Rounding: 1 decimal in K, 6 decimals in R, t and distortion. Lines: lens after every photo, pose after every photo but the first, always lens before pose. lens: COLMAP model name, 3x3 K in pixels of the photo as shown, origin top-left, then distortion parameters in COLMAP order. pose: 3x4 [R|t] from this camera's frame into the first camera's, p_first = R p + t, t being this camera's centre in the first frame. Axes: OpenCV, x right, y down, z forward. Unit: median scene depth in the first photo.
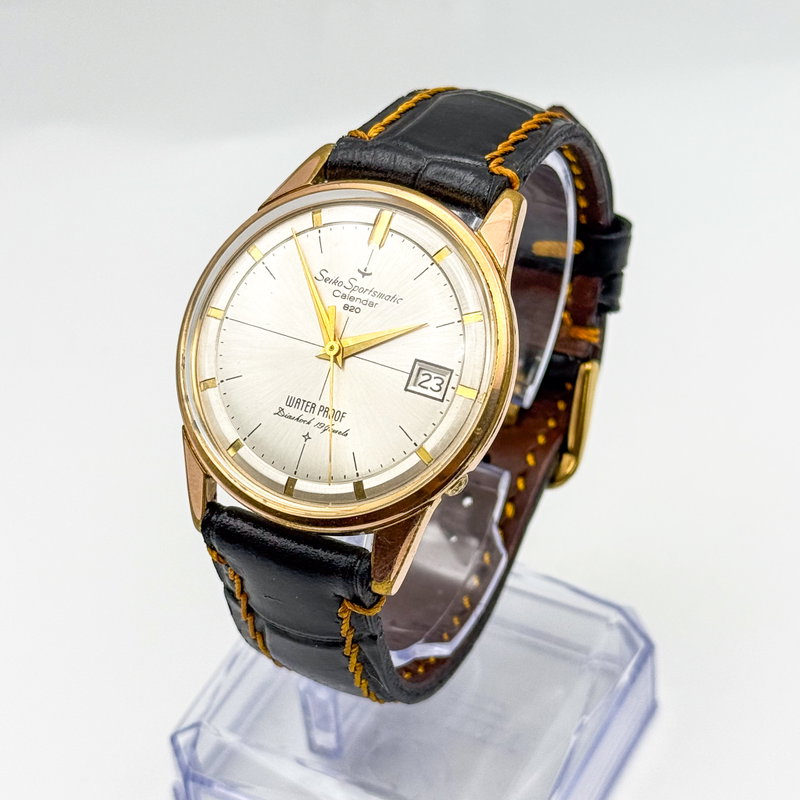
lens RADIAL K [[2336.7, 0, 400.0], [0, 2336.7, 400.0], [0, 0, 1]] dist [-0.024090, -0.406400]
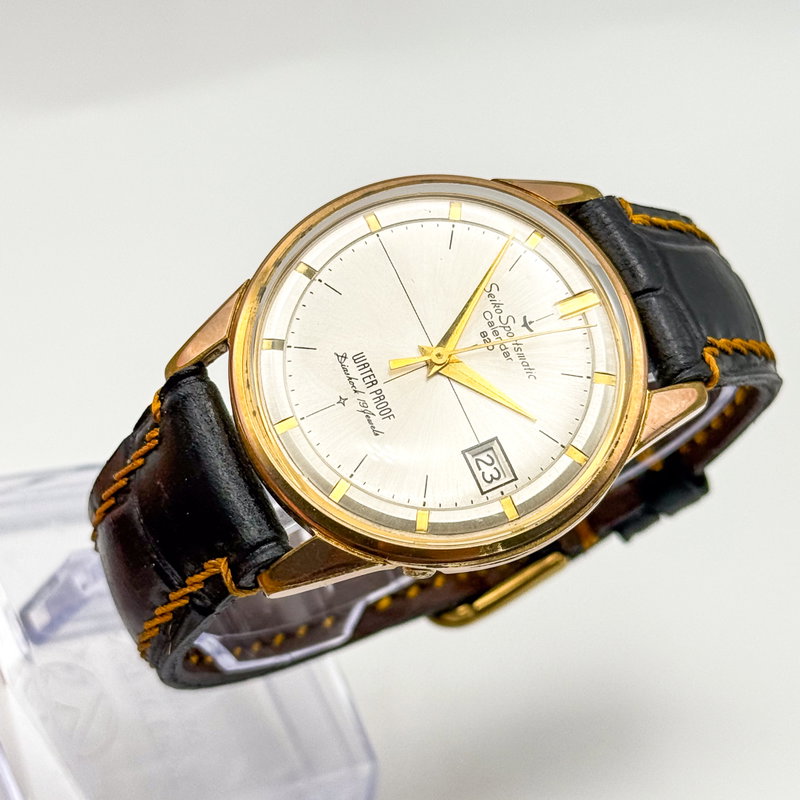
lens RADIAL K [[2336.7, 0, 400.0], [0, 2336.7, 400.0], [0, 0, 1]] dist [-0.024090, -0.406400]
pose [[0.656576, 0.748423, 0.093652, -0.103635], [-0.747558, 0.662222, -0.051183, 0.042470], [-0.100325, -0.036405, 0.994288, 0.143138]]
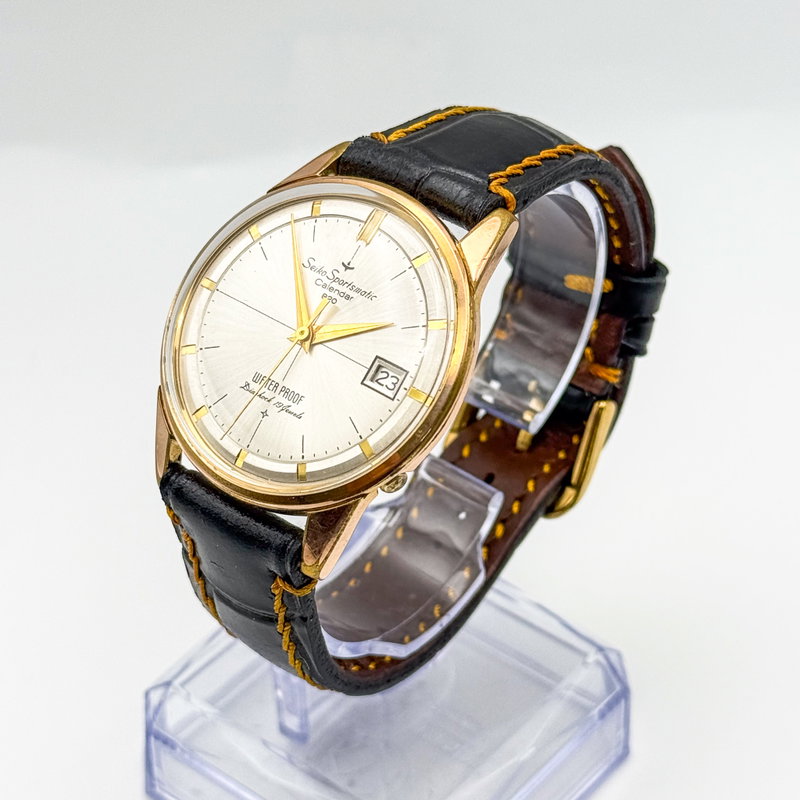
lens RADIAL K [[2336.7, 0, 400.0], [0, 2336.7, 400.0], [0, 0, 1]] dist [-0.024090, -0.406400]
pose [[0.977220, 0.163474, -0.135341, 0.153373], [-0.166451, 0.985990, -0.010899, 0.010815], [0.131663, 0.033178, 0.990739, -0.016254]]
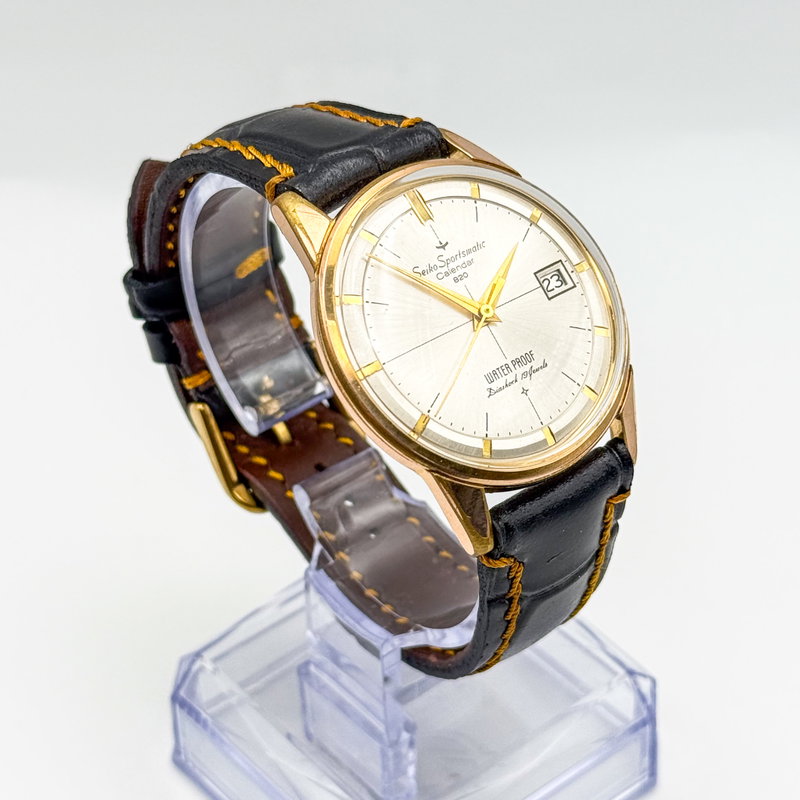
lens RADIAL K [[2336.7, 0, 400.0], [0, 2336.7, 400.0], [0, 0, 1]] dist [-0.024090, -0.406400]
pose [[0.390634, -0.526563, 0.755074, -0.825098], [0.601739, 0.766803, 0.223435, -0.240073], [-0.696645, 0.367076, 0.616393, 0.389789]]
